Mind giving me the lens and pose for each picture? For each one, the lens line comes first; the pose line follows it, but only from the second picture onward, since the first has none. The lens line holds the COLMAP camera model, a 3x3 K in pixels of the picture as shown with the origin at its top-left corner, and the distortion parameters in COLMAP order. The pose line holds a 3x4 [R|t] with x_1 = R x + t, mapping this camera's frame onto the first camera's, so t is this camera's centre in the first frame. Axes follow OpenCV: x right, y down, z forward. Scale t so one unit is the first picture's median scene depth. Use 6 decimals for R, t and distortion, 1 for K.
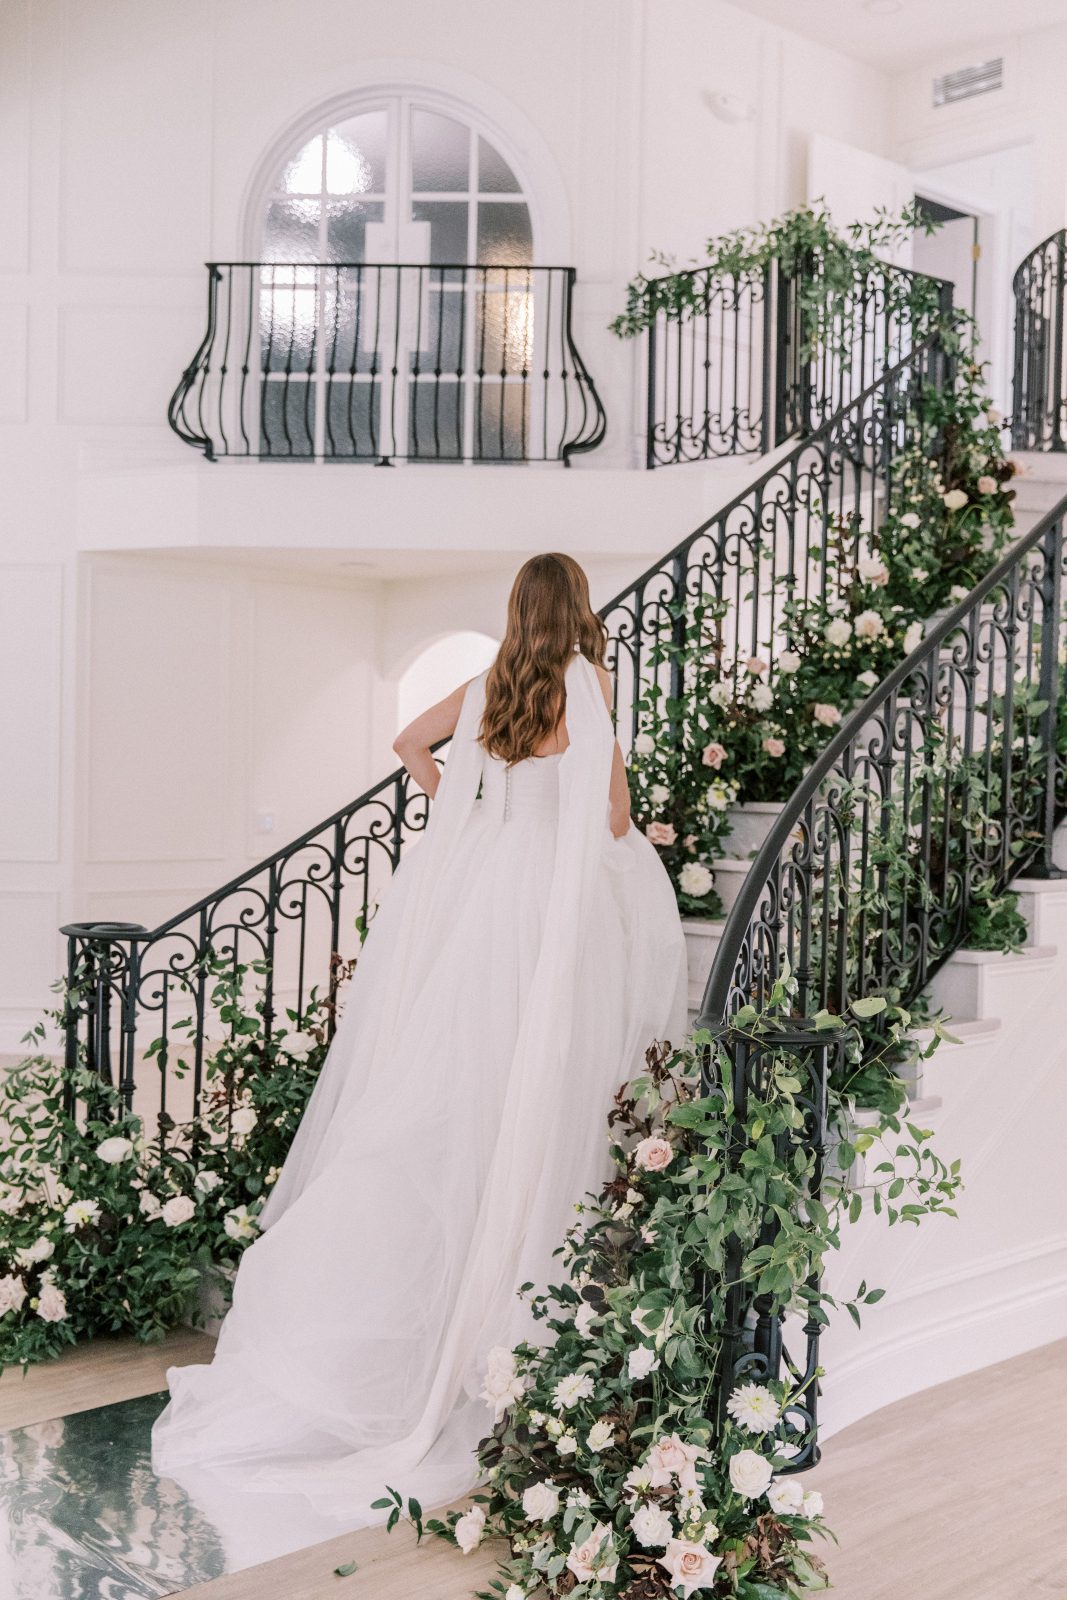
lens RADIAL K [[1915.8, 0, 526.2], [0, 1915.8, 826.4], [0, 0, 1]] dist [0.004569, -0.004504]
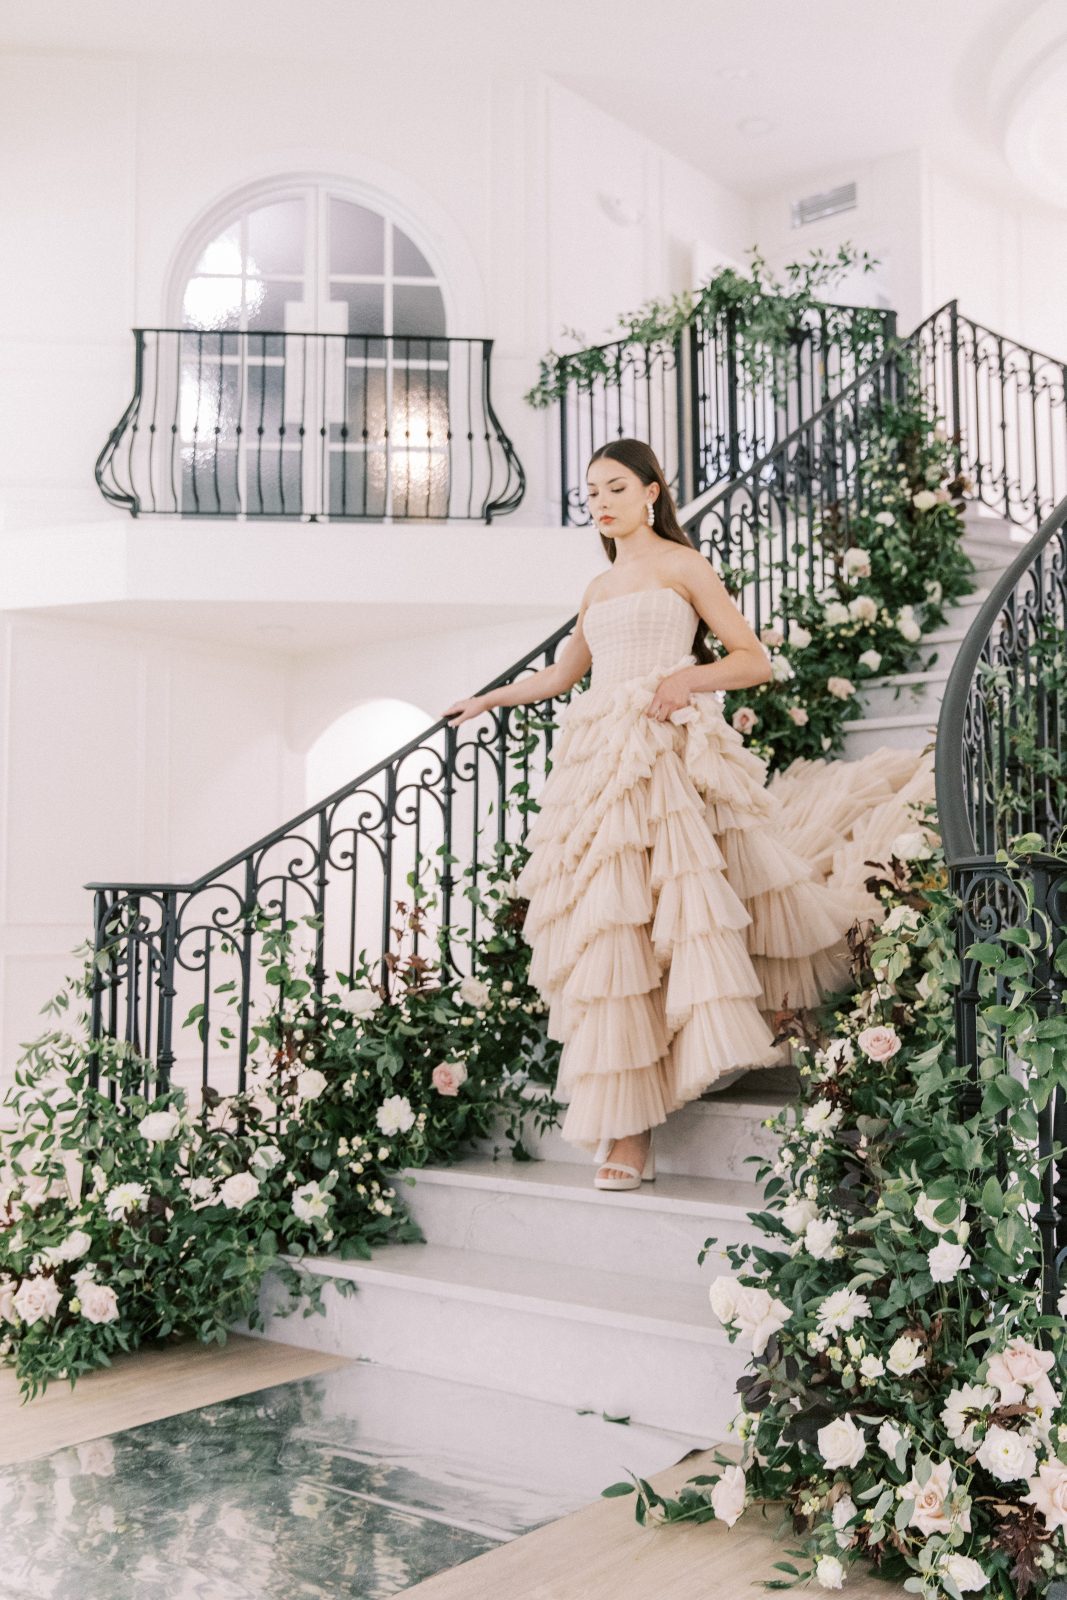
lens RADIAL K [[1685.2, 0, 533.5], [0, 1685.2, 800.0], [0, 0, 1]] dist [0.010405, -0.019833]
pose [[0.990426, -0.015139, 0.137212, -0.143110], [0.030460, 0.993436, -0.110261, 0.106765], [-0.134642, 0.113385, 0.984386, 0.196215]]
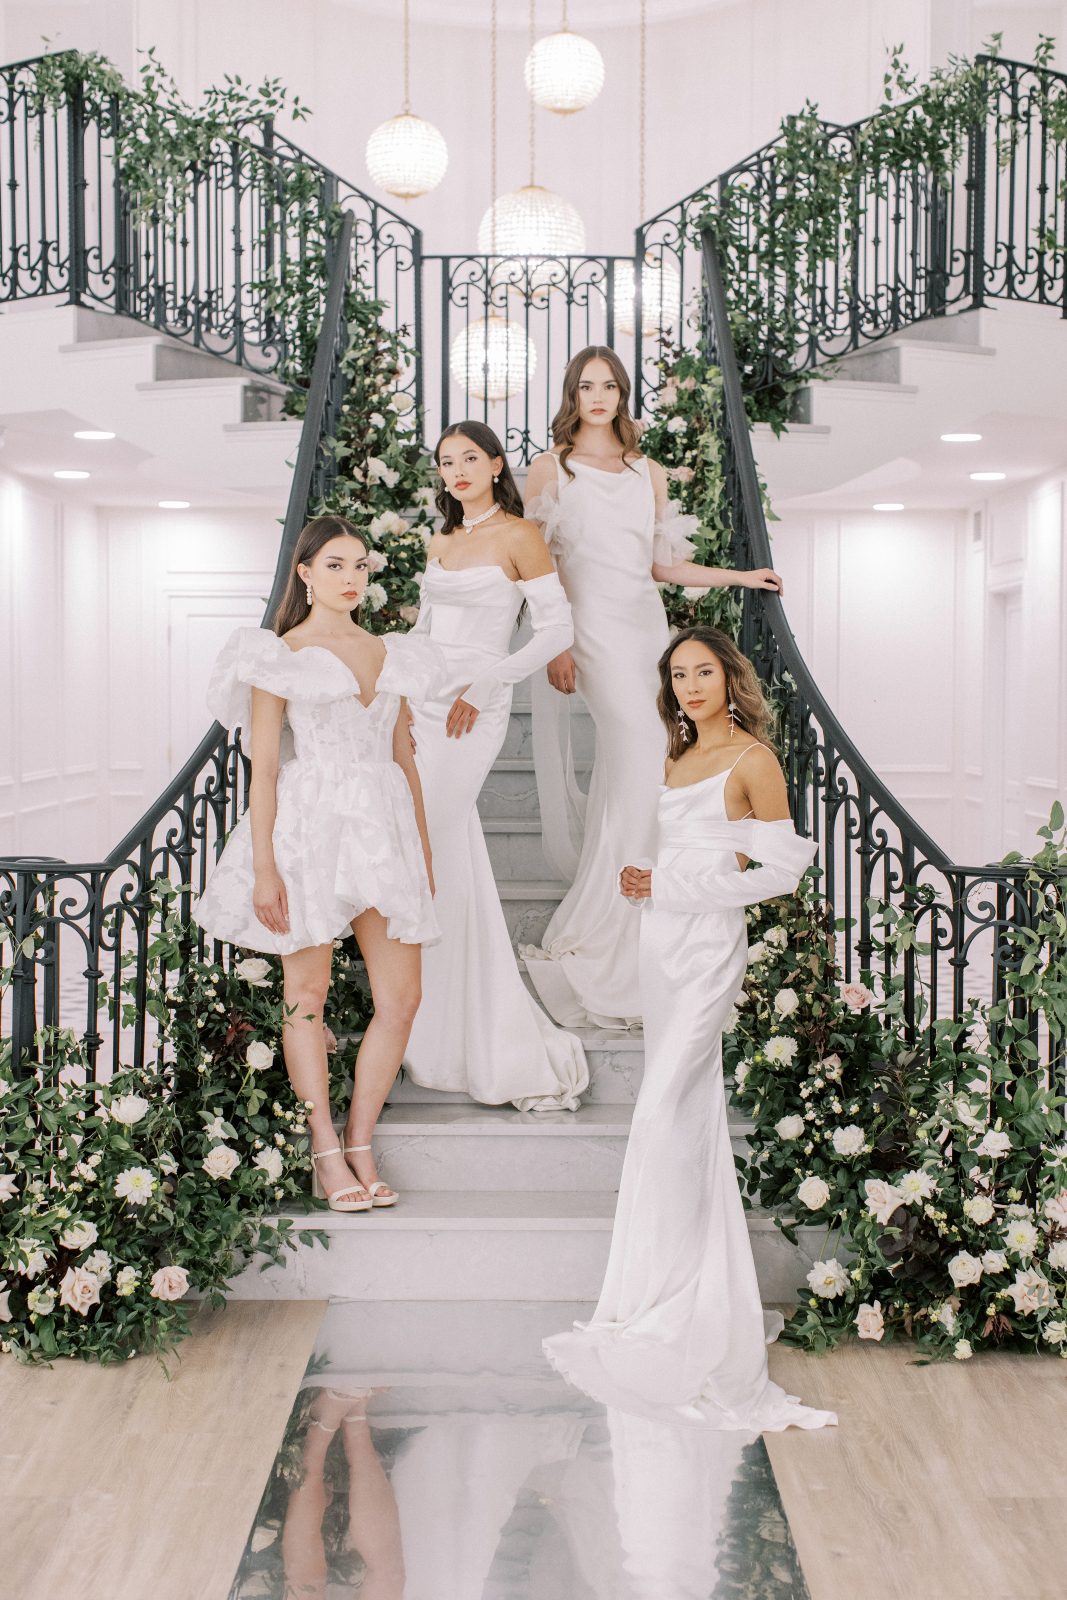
lens RADIAL K [[2375.7, 0, 566.4], [0, 2375.7, 802.8], [0, 0, 1]] dist [0.022335, -0.003231]
pose [[0.667242, -0.053006, 0.742953, -0.845971], [0.034551, 0.998594, 0.040215, -0.007392], [-0.744039, -0.001164, 0.668135, 0.123102]]
